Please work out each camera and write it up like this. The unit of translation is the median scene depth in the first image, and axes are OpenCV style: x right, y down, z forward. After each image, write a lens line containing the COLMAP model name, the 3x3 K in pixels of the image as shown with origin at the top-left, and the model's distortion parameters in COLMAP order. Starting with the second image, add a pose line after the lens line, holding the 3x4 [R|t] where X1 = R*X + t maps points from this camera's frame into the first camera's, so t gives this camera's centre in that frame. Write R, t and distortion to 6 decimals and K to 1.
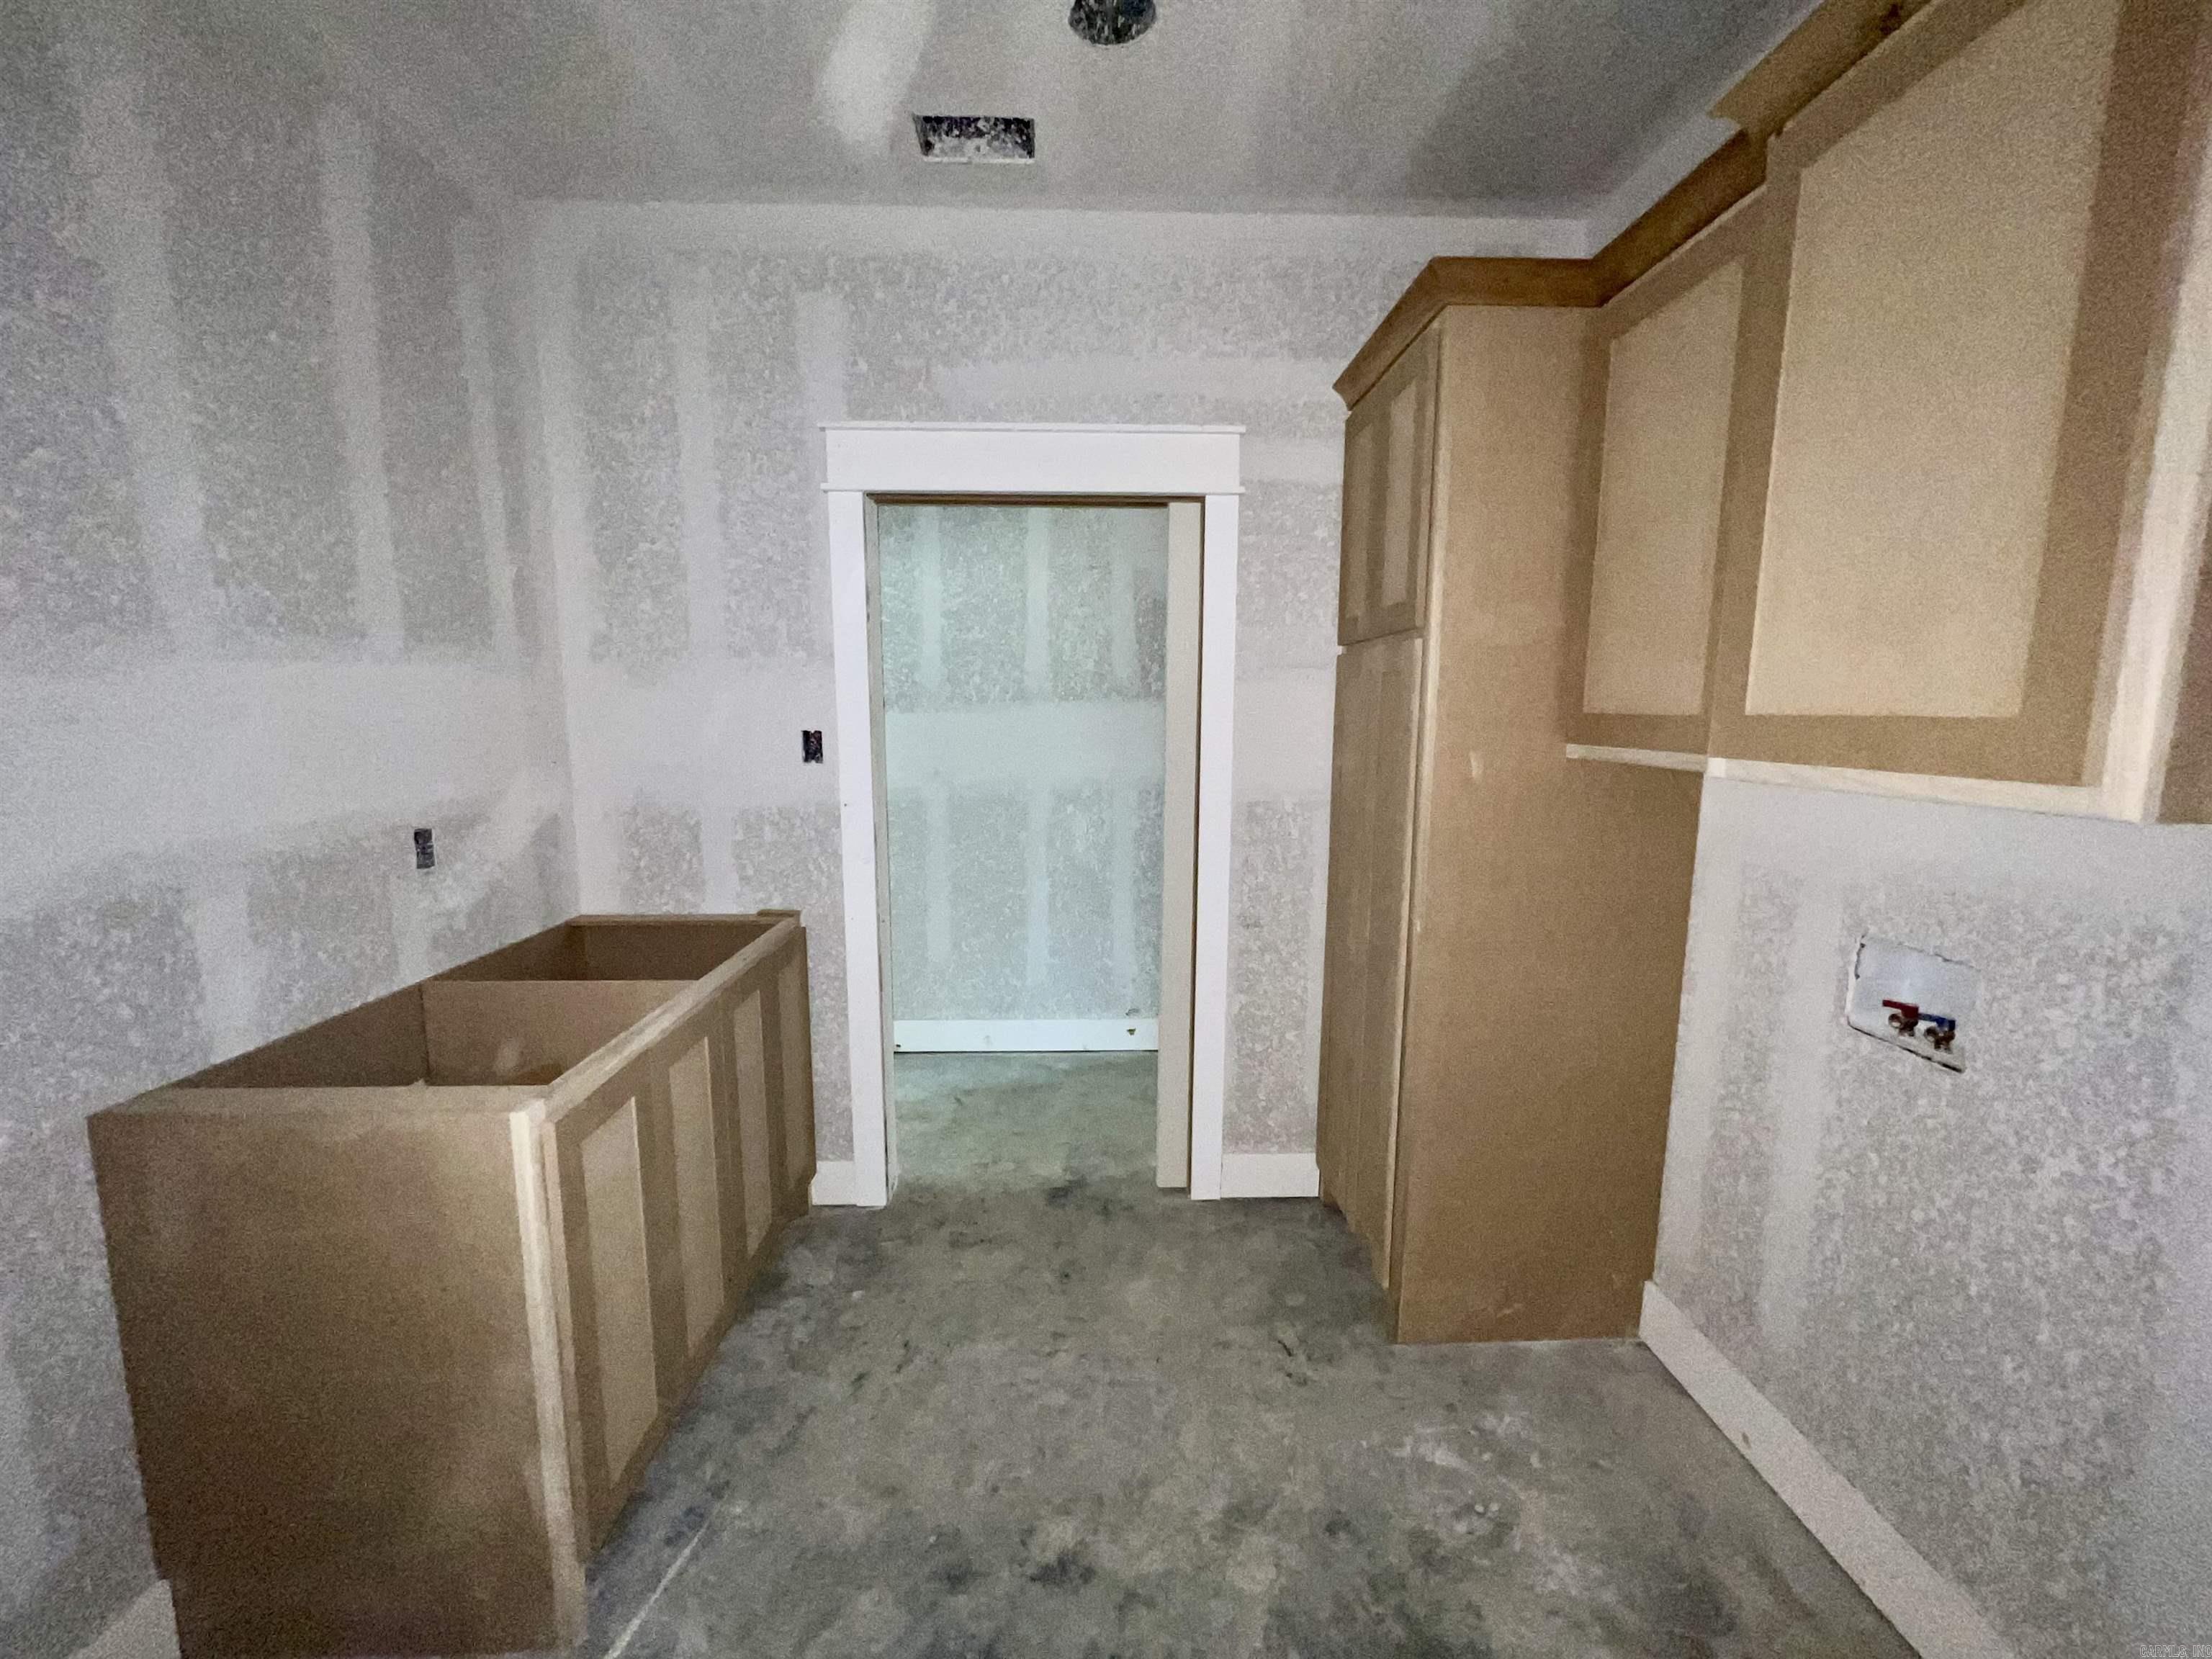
lens RADIAL K [[885.3, 0, 1107.6], [0, 885.3, 826.2], [0, 0, 1]] dist [-0.003638, 0.000885]
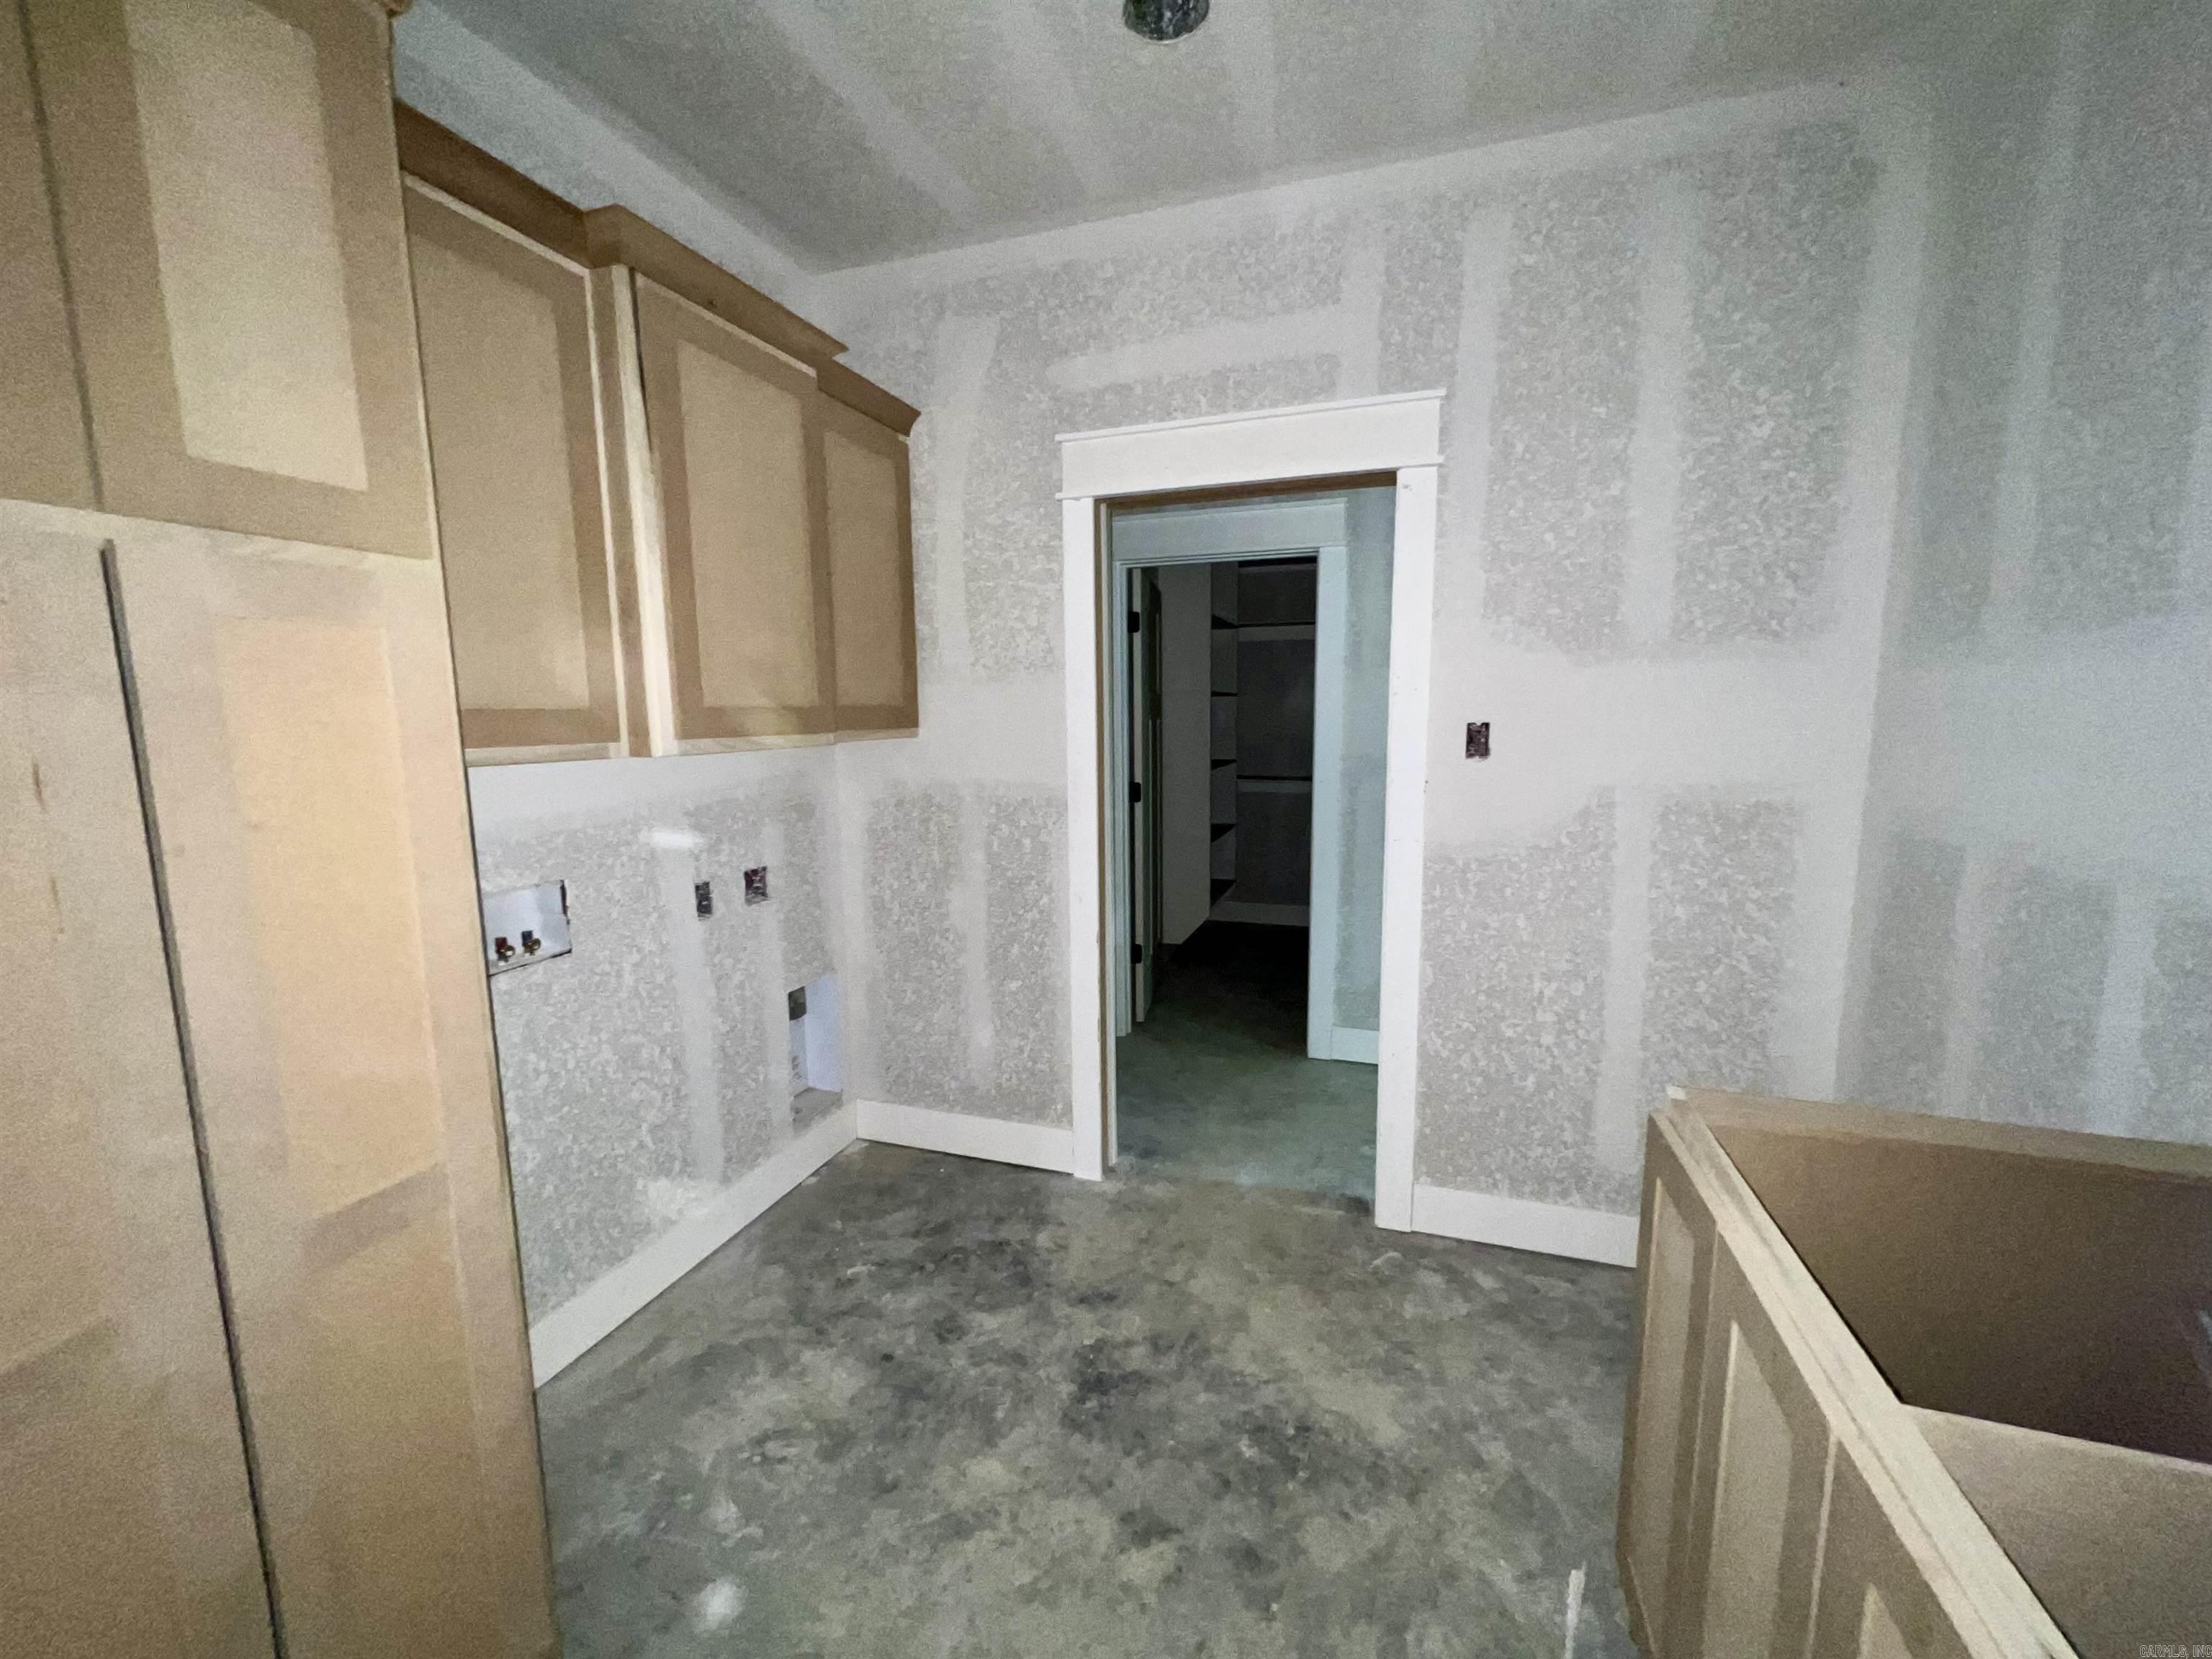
lens RADIAL K [[885.3, 0, 1108.8], [0, 885.3, 832.3], [0, 0, 1]] dist [-0.003638, 0.000885]
pose [[-0.935288, -0.039720, 0.351651, -0.338804], [0.057986, 0.963050, 0.263006, -0.218876], [-0.349104, 0.266377, -0.898426, 1.727585]]
